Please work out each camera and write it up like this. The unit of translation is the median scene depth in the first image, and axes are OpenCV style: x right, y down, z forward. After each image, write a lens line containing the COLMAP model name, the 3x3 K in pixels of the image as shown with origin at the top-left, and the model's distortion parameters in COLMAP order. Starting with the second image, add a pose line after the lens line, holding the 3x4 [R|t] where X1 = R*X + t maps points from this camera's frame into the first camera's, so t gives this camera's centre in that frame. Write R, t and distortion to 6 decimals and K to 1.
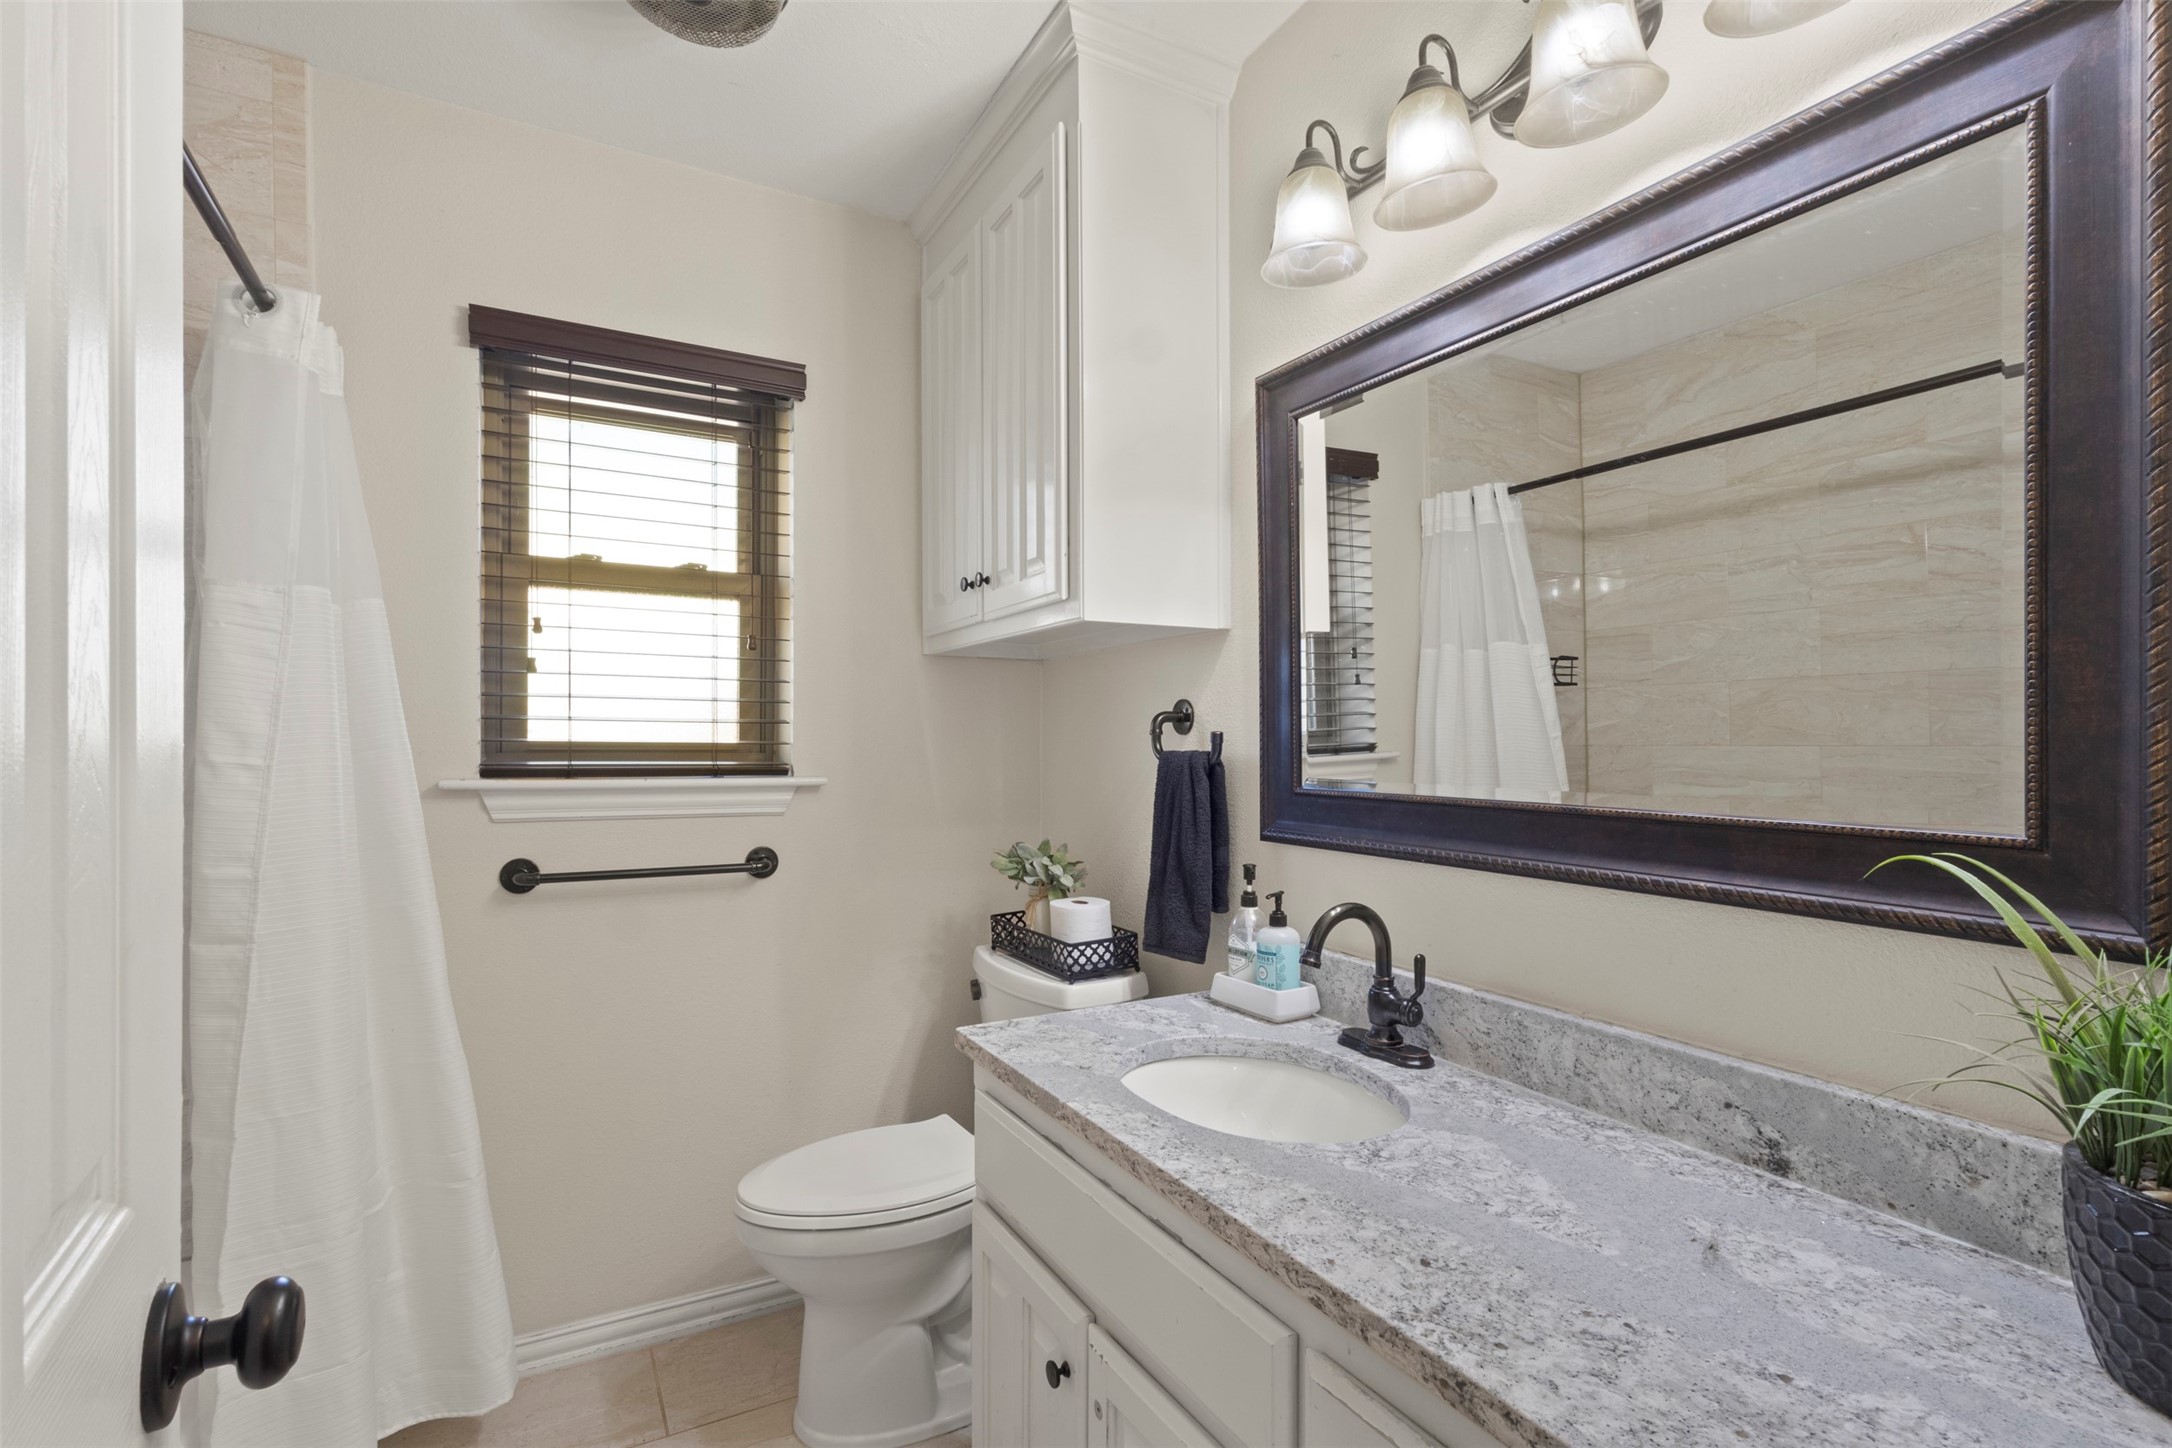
lens RADIAL K [[1042.0, 0, 1086.0], [0, 1042.0, 724.0], [0, 0, 1]] dist [0.001824, 0.000248]
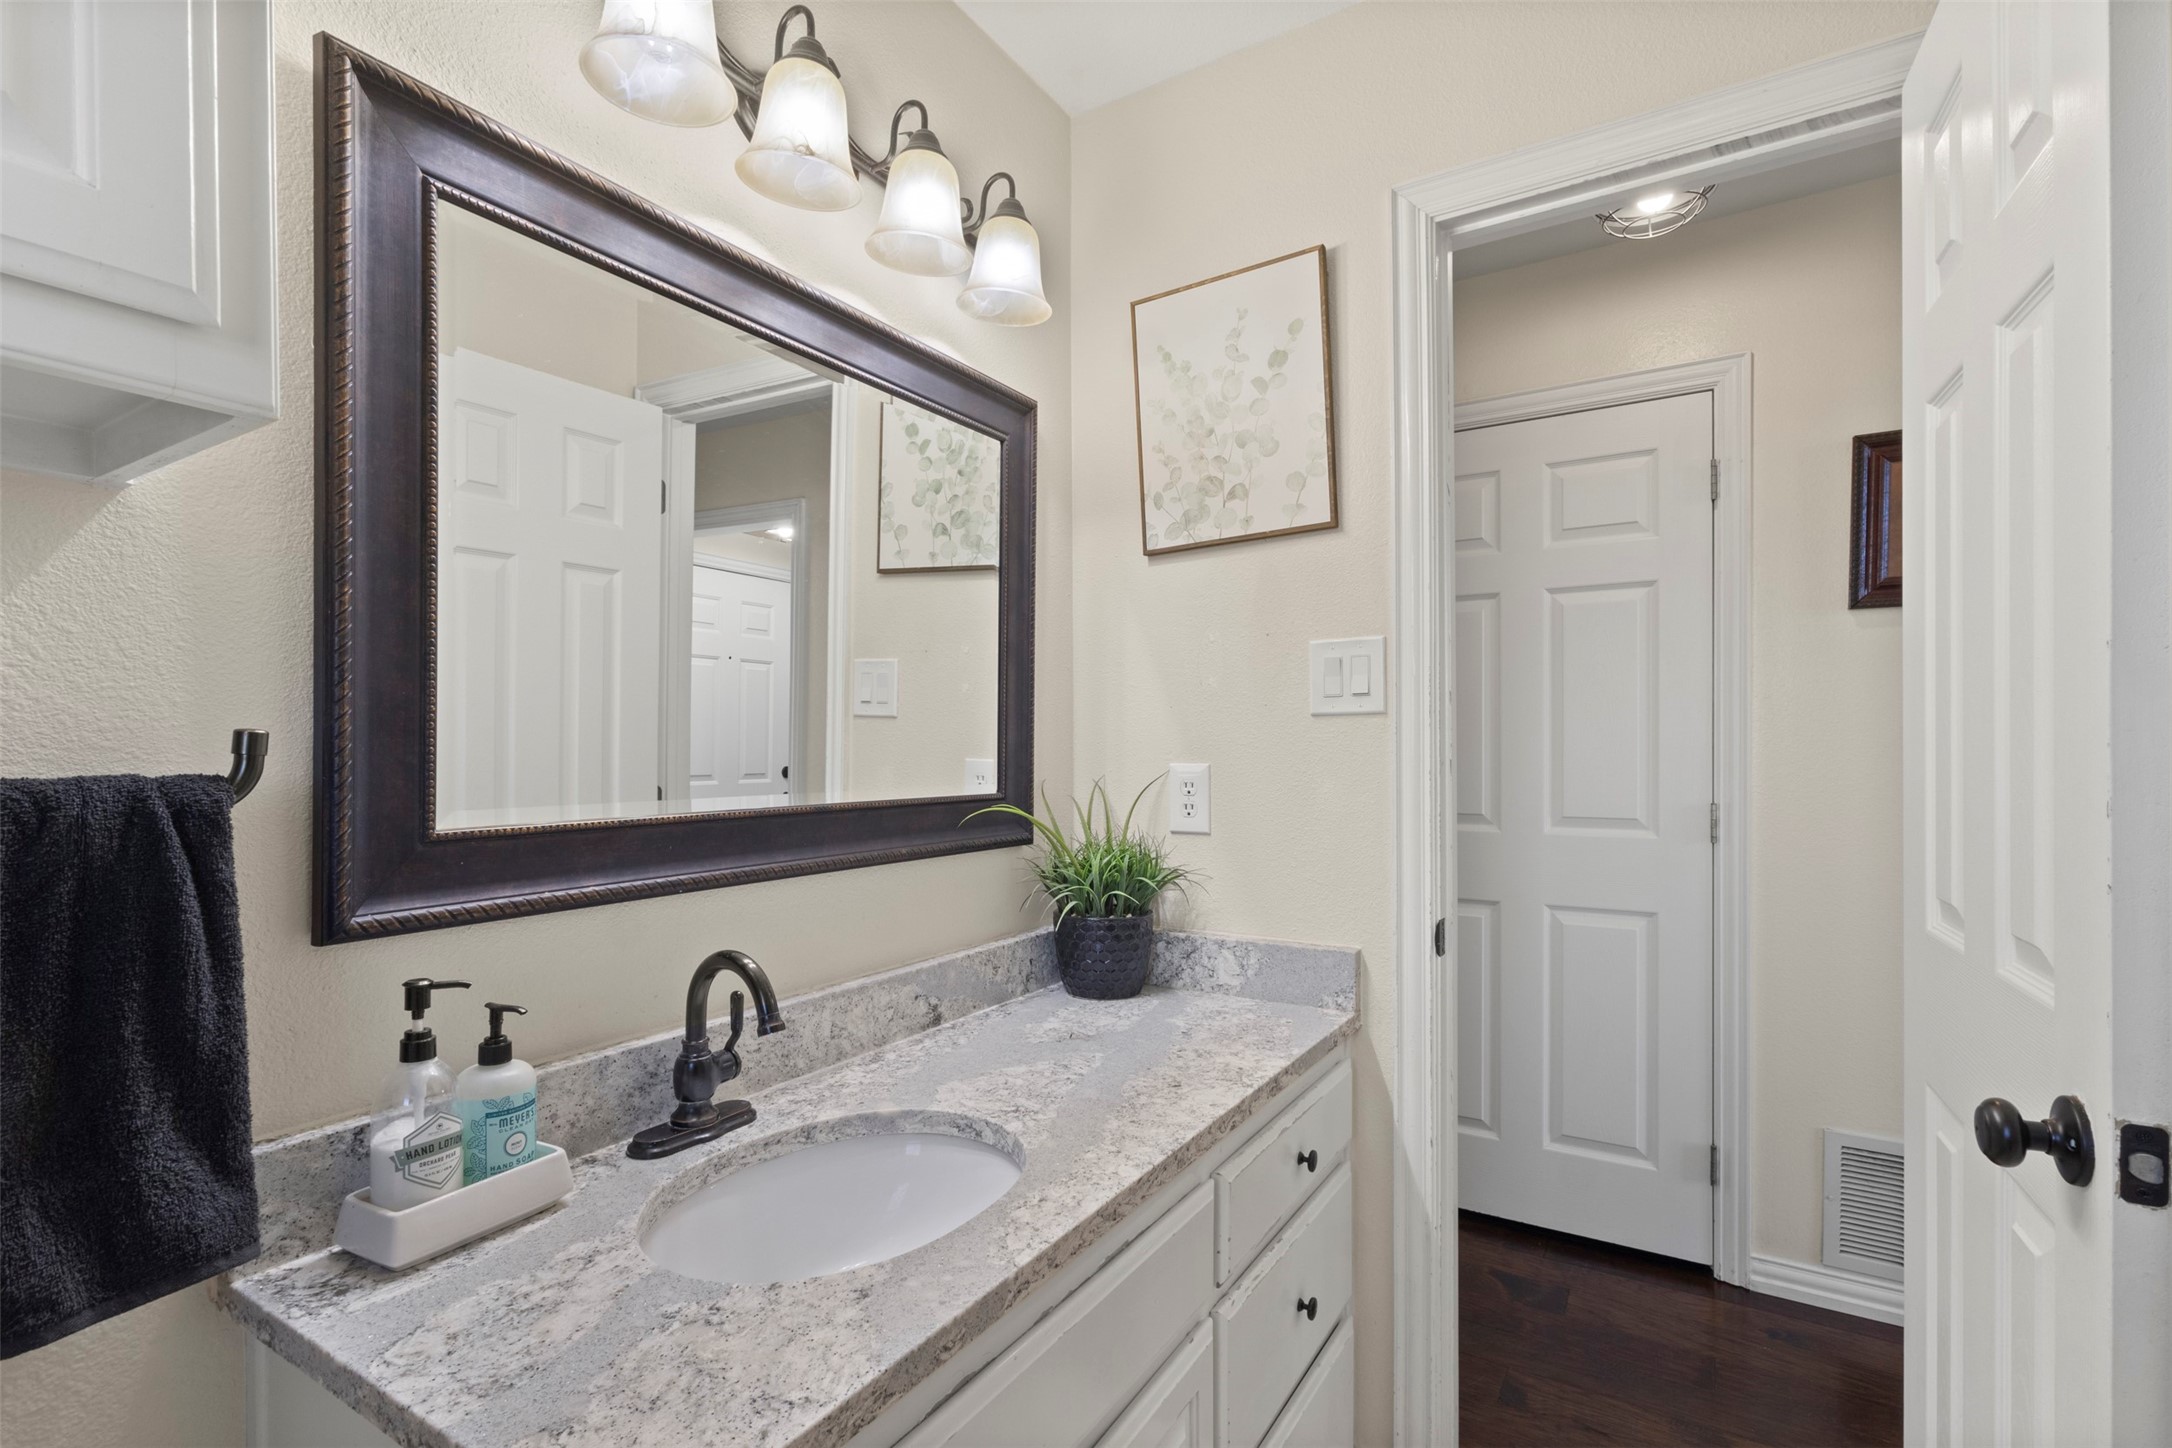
lens RADIAL K [[1004.0, 0, 1083.1], [0, 1004.0, 734.1], [0, 0, 1]] dist [0.000583, 0.000354]
pose [[-0.490380, 0.016080, 0.871360, -0.675377], [-0.001732, 0.999810, -0.019425, 0.025742], [-0.871507, -0.011035, -0.490259, 1.399414]]
